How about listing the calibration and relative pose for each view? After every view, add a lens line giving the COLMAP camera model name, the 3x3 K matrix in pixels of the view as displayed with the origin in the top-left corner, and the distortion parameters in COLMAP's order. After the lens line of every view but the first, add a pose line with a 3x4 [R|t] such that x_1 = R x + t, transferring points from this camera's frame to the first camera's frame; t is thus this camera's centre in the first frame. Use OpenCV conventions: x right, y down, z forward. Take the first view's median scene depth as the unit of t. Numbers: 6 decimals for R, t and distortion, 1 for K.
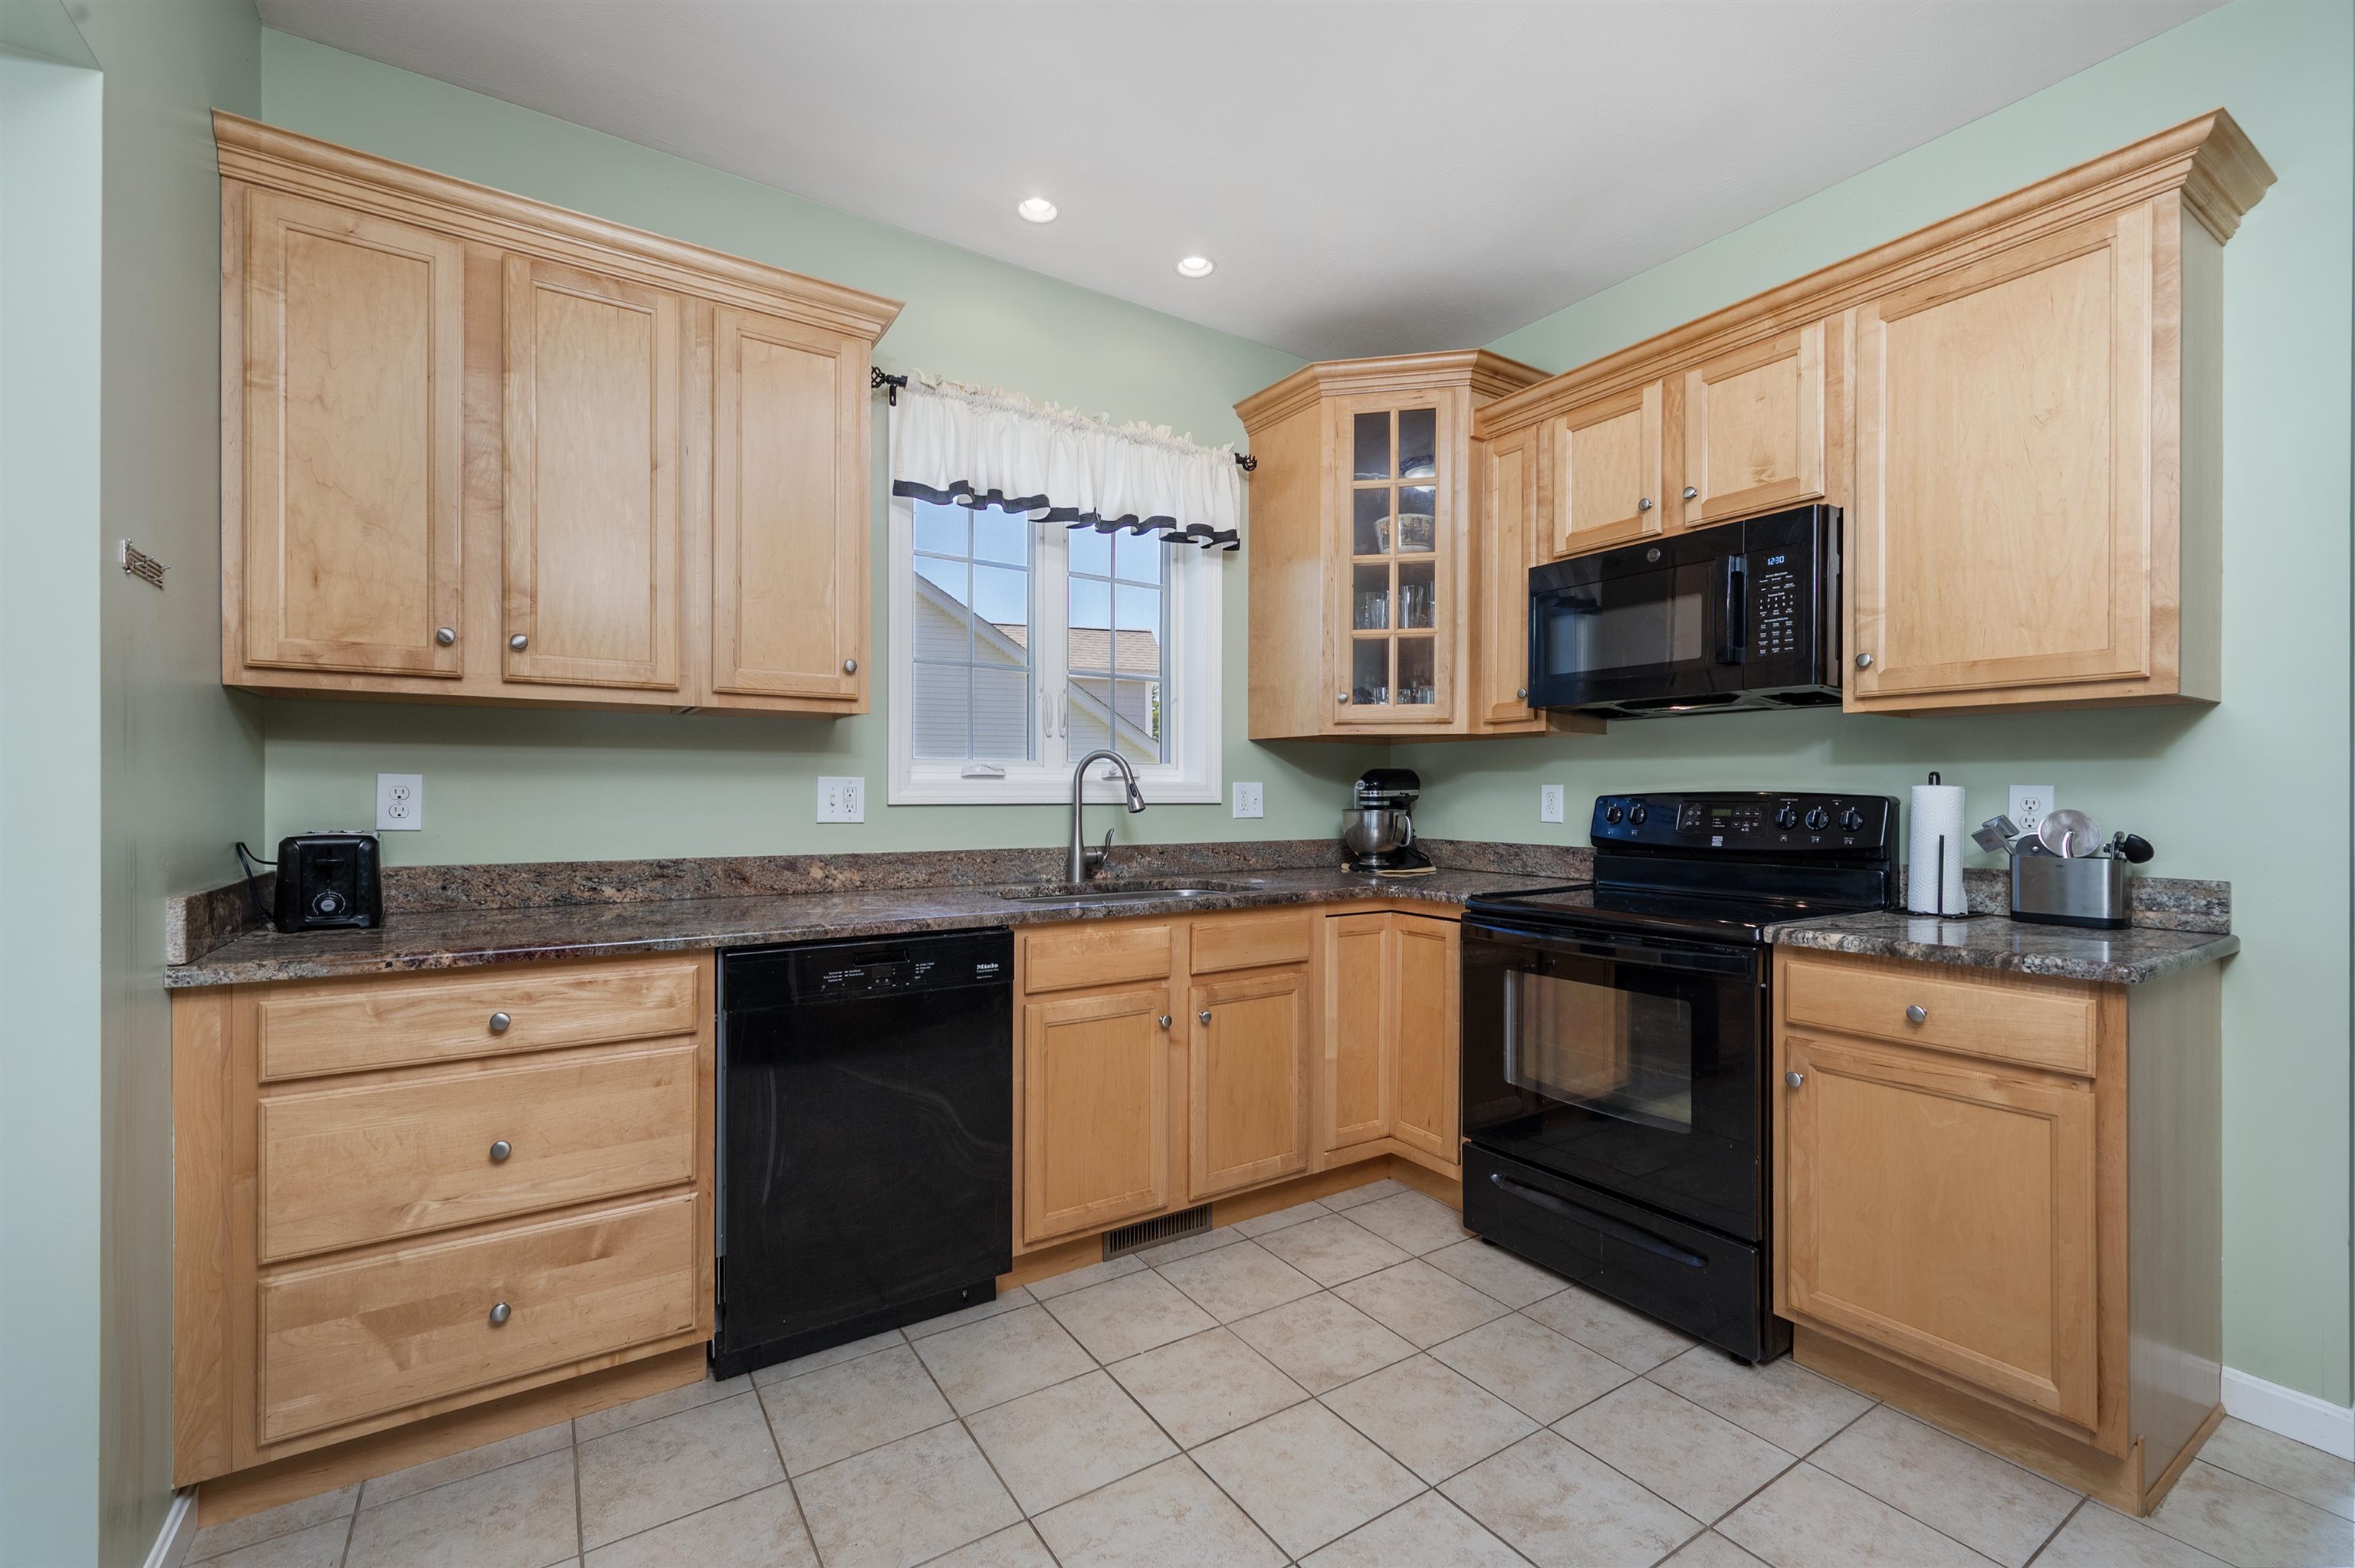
lens RADIAL K [[988.7, 0, 1173.4], [0, 988.7, 792.6], [0, 0, 1]] dist [0.001155, 0.000515]
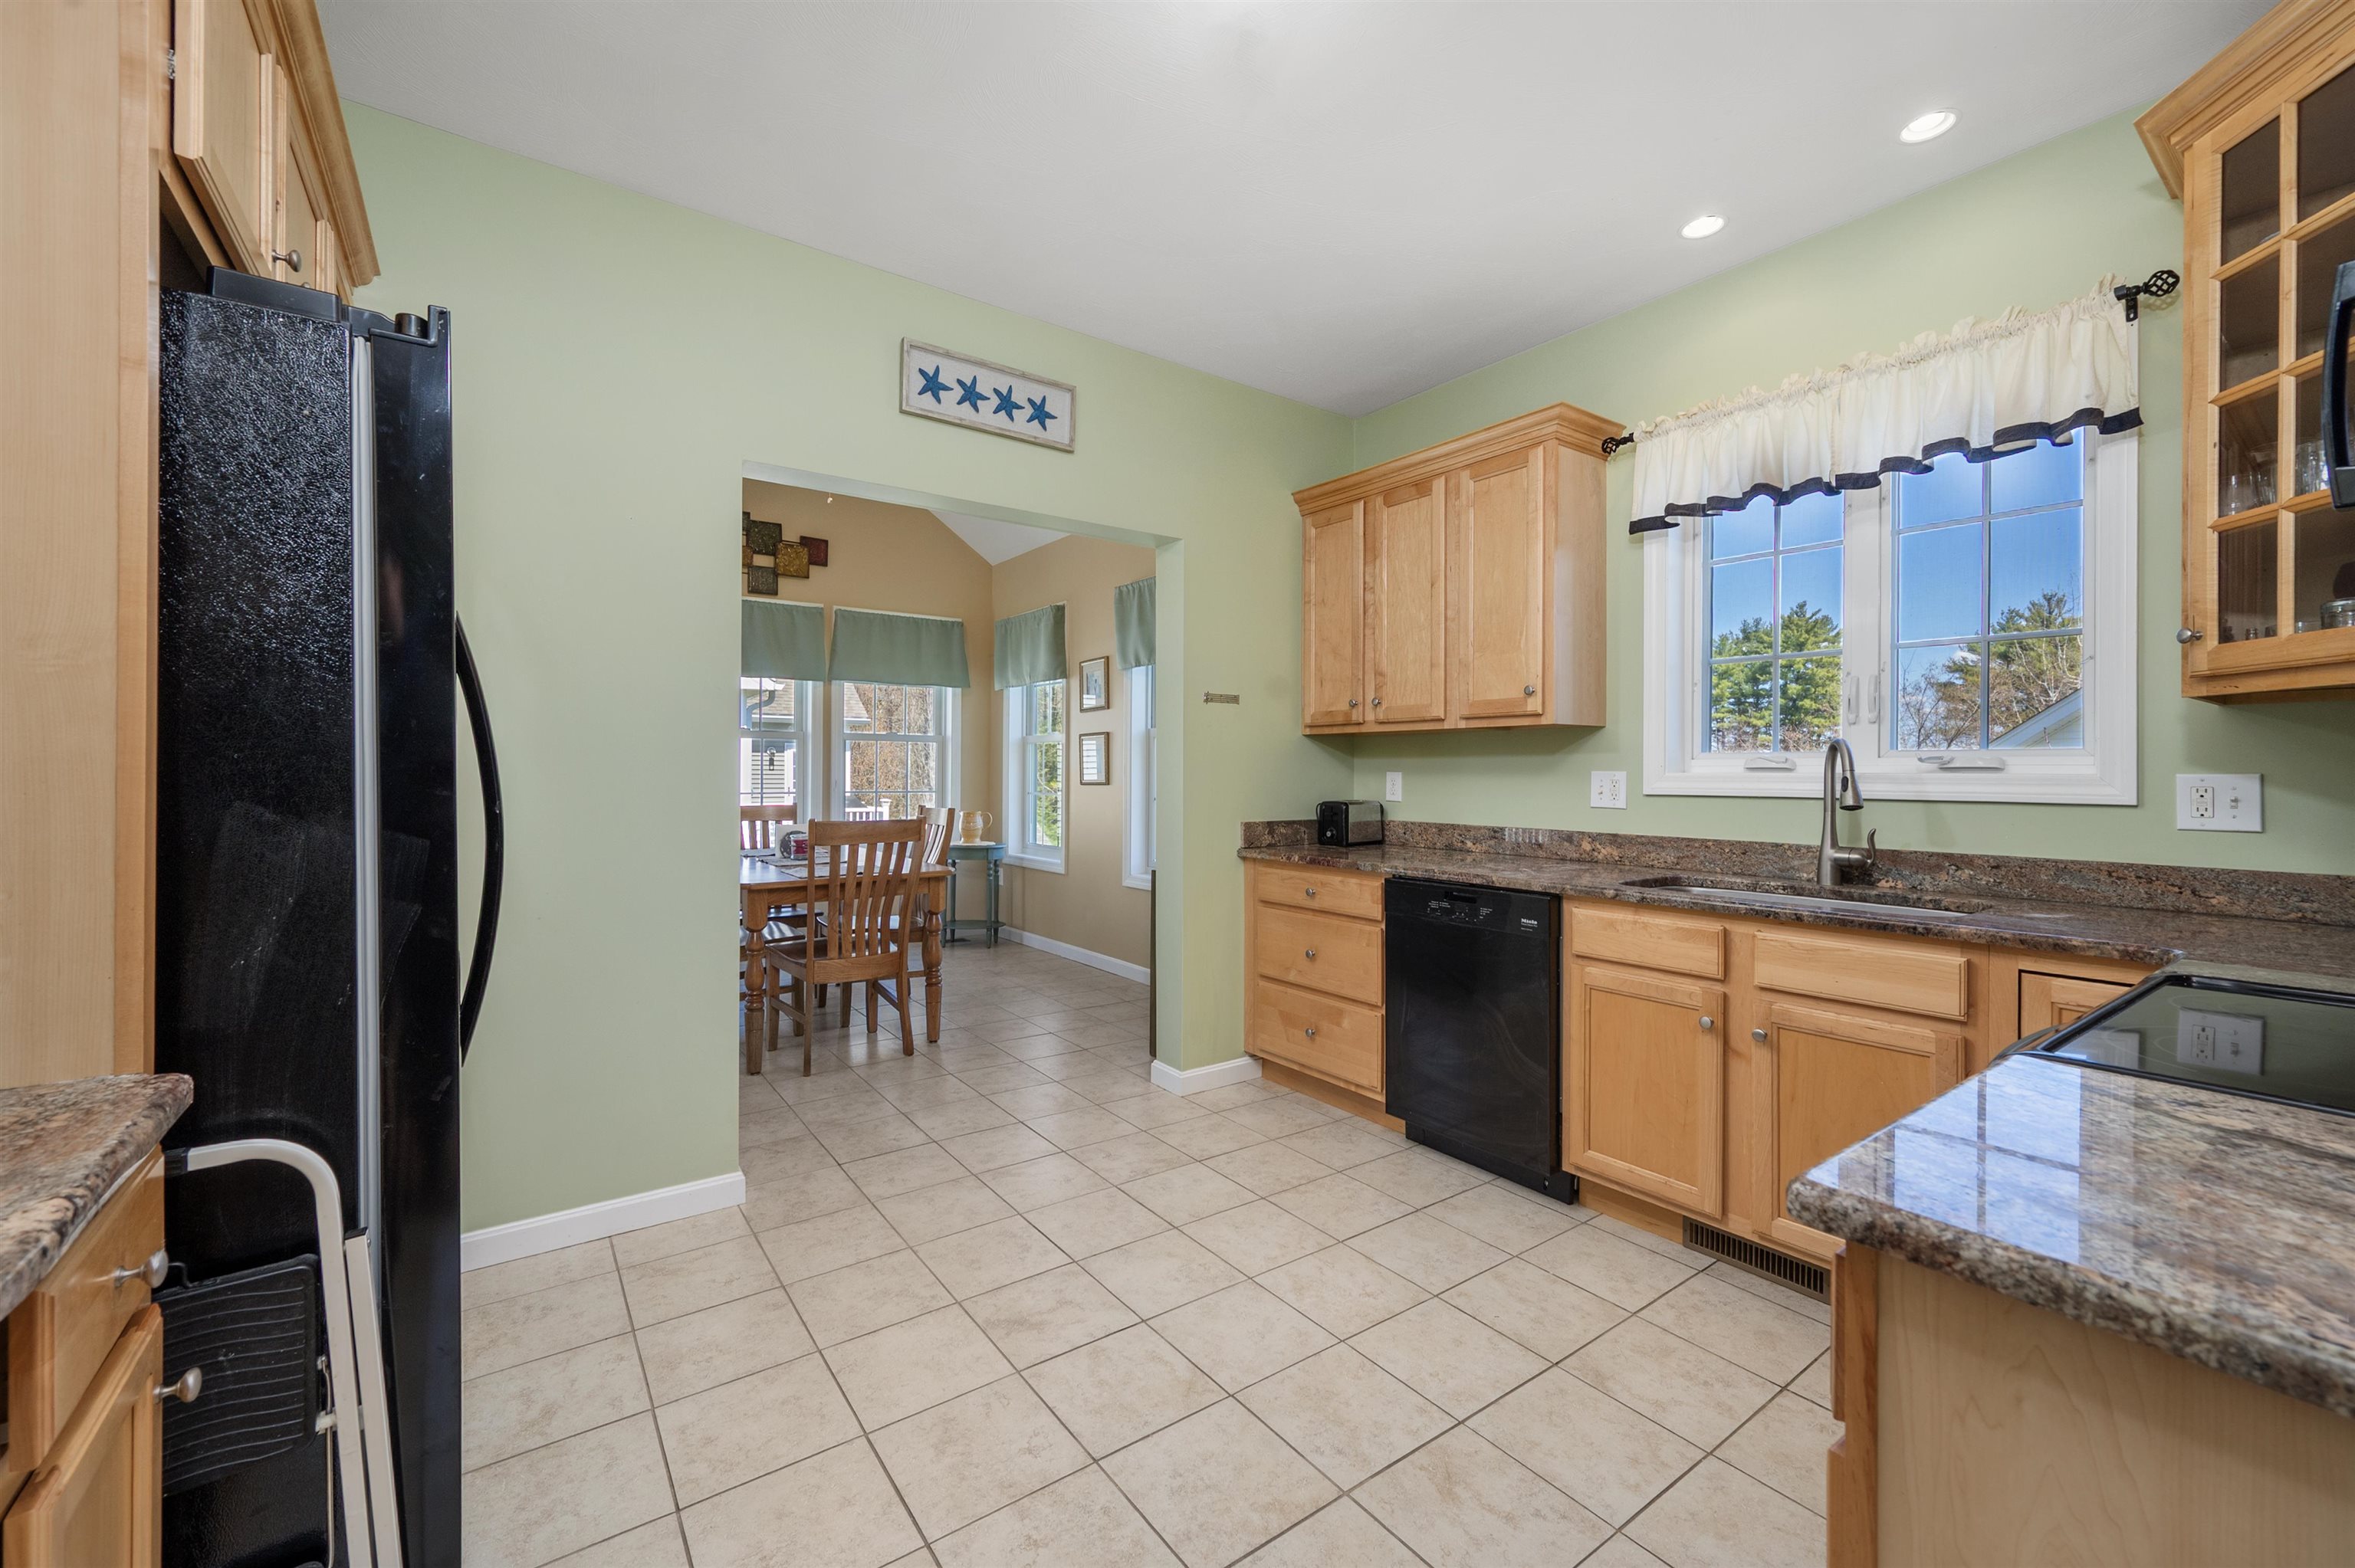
lens RADIAL K [[943.6, 0, 1176.9], [0, 943.6, 766.1], [0, 0, 1]] dist [-0.000234, 0.000027]
pose [[0.046710, -0.008121, -0.998875, 0.837388], [-0.003916, 0.999958, -0.008313, -0.010454], [0.998901, 0.004300, 0.046676, 0.408057]]
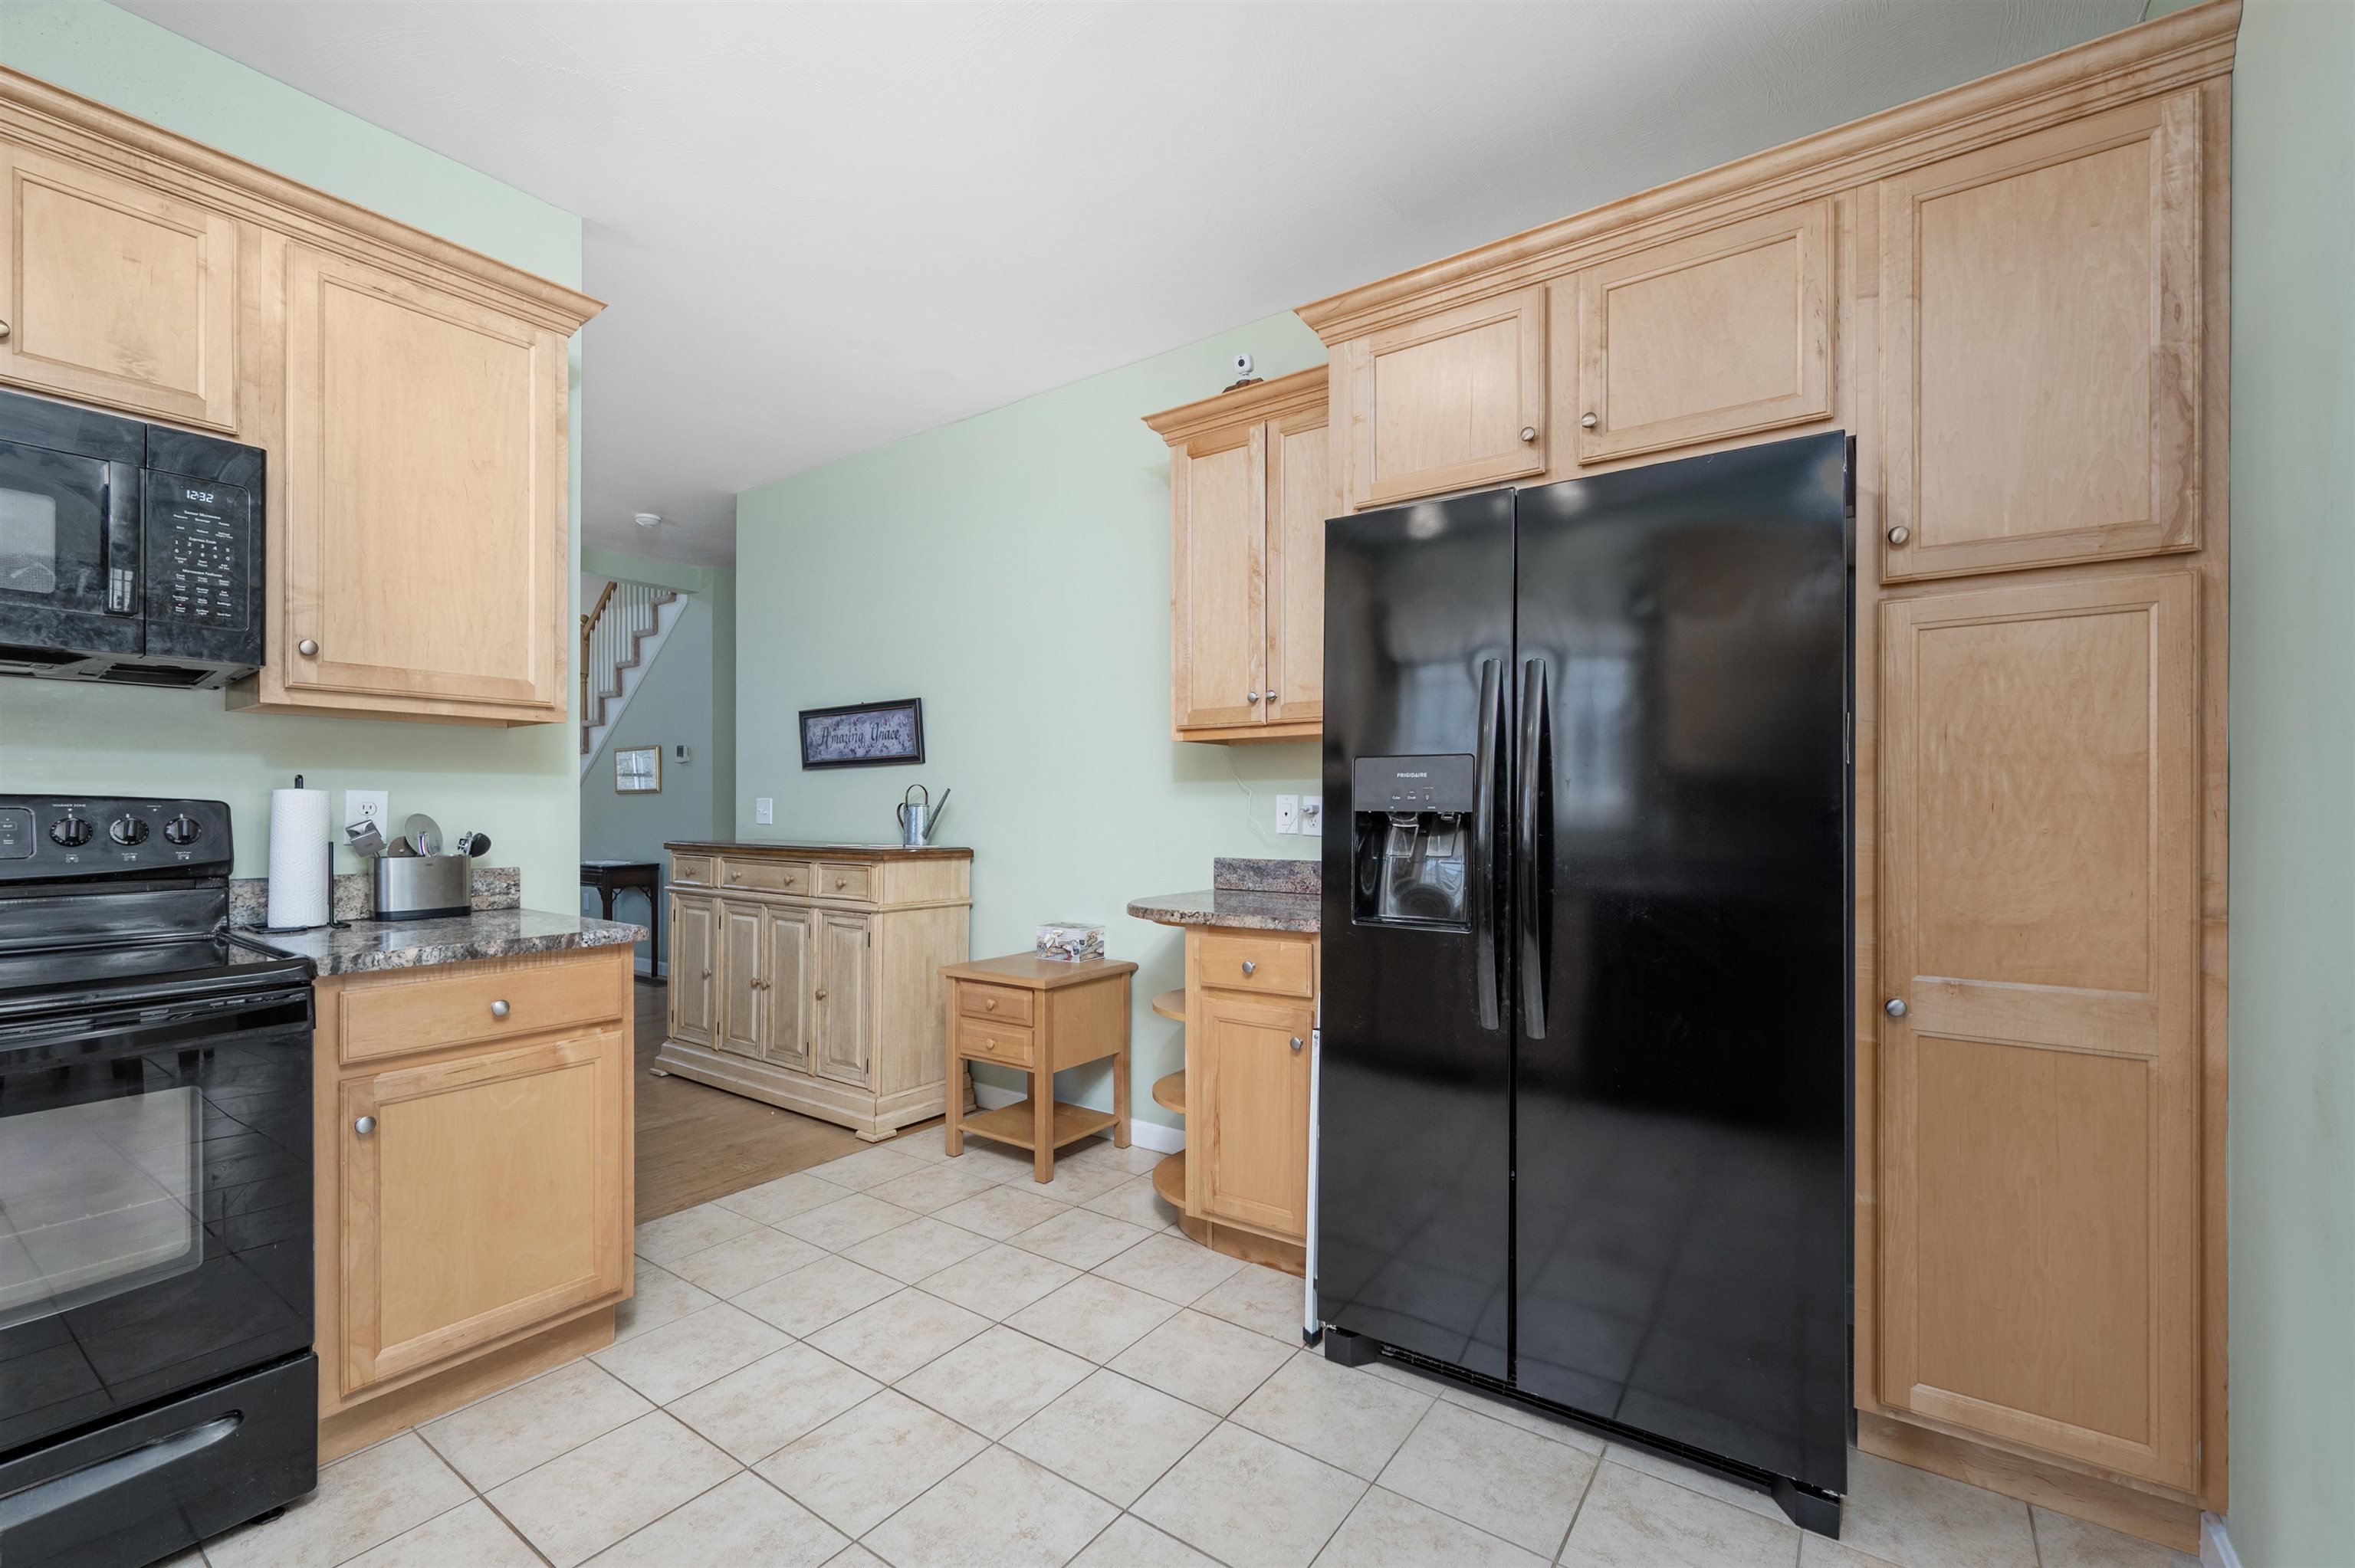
lens RADIAL K [[991.2, 0, 1176.1], [0, 991.2, 805.6], [0, 0, 1]] dist [0.000145, -0.000086]
pose [[-0.363917, -0.002971, 0.931427, -0.336573], [-0.005365, 0.999985, 0.001093, 0.002191], [-0.931416, -0.004600, -0.363927, 0.487697]]
